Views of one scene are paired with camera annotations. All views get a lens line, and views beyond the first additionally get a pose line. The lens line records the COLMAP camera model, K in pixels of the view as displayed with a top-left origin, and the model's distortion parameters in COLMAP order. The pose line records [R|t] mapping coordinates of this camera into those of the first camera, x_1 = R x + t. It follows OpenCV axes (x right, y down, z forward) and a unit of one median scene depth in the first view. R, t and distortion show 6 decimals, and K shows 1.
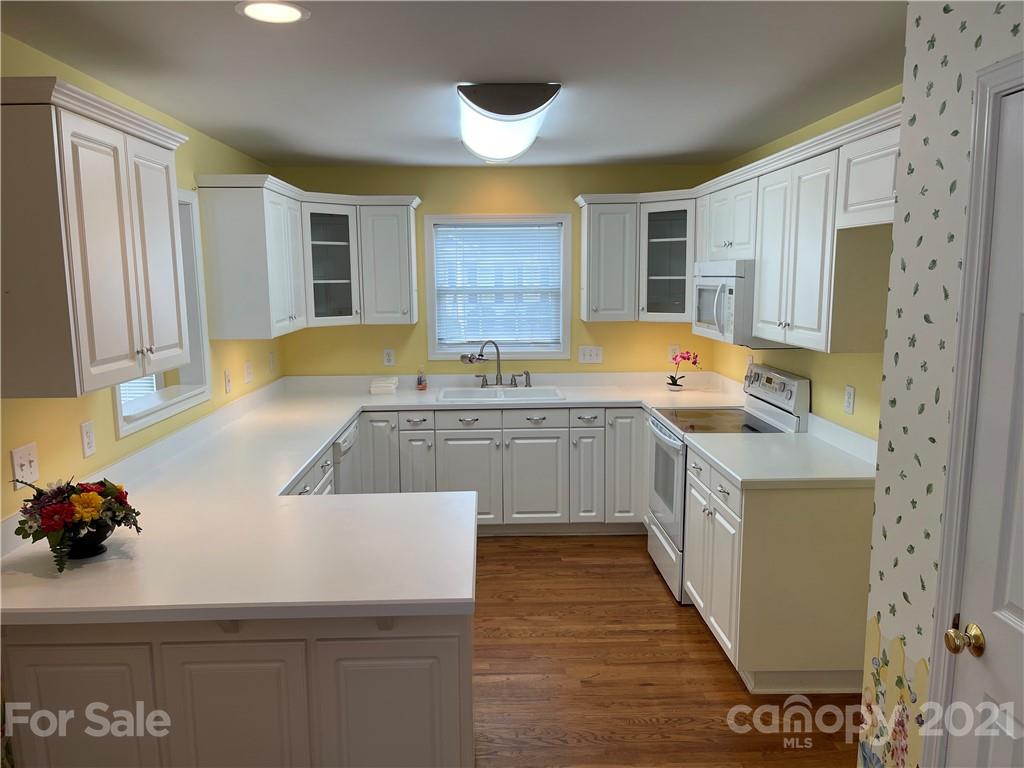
lens RADIAL K [[767.8, 0, 503.0], [0, 767.8, 394.2], [0, 0, 1]] dist [0.117738, 0.002032]
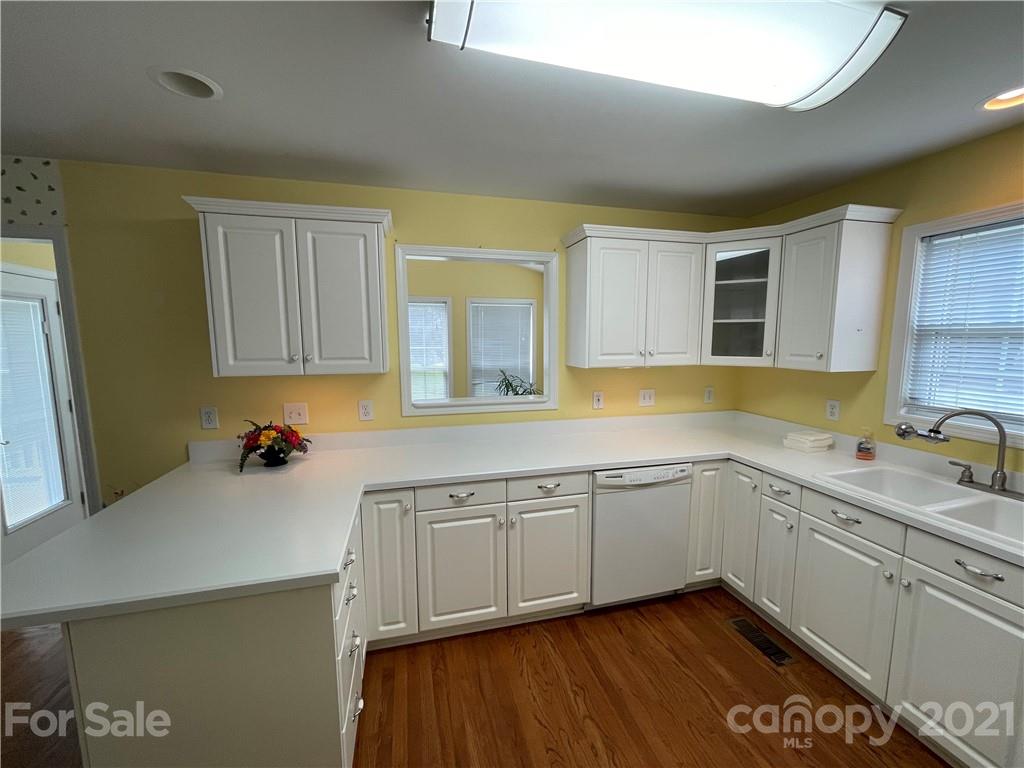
lens RADIAL K [[413.8, 0, 507.0], [0, 413.8, 385.0], [0, 0, 1]] dist [0.002458, 0.000161]
pose [[0.215929, 0.120004, -0.969007, 0.227588], [-0.147675, 0.985016, 0.089080, -0.068468], [0.965177, 0.123863, 0.230415, 0.600979]]
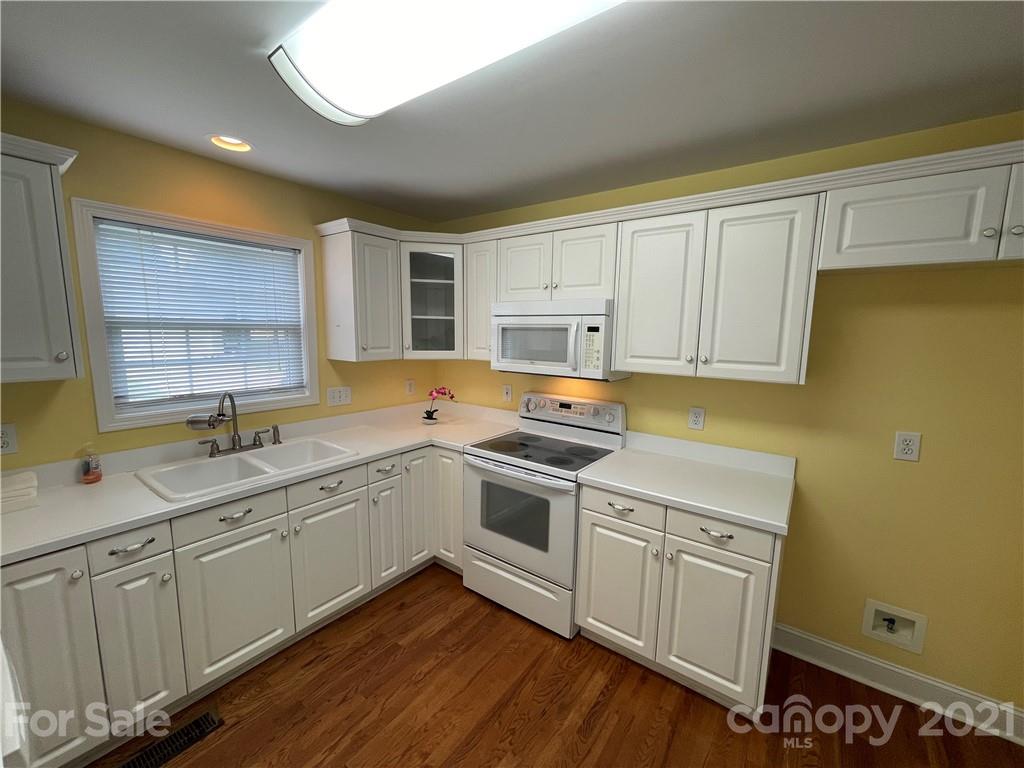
lens RADIAL K [[413.8, 0, 510.3], [0, 413.8, 387.0], [0, 0, 1]] dist [0.002458, 0.000161]
pose [[0.607626, -0.087201, 0.789421, -0.171432], [0.097874, 0.994600, 0.034531, -0.065219], [-0.788169, 0.056282, 0.612880, 0.574603]]
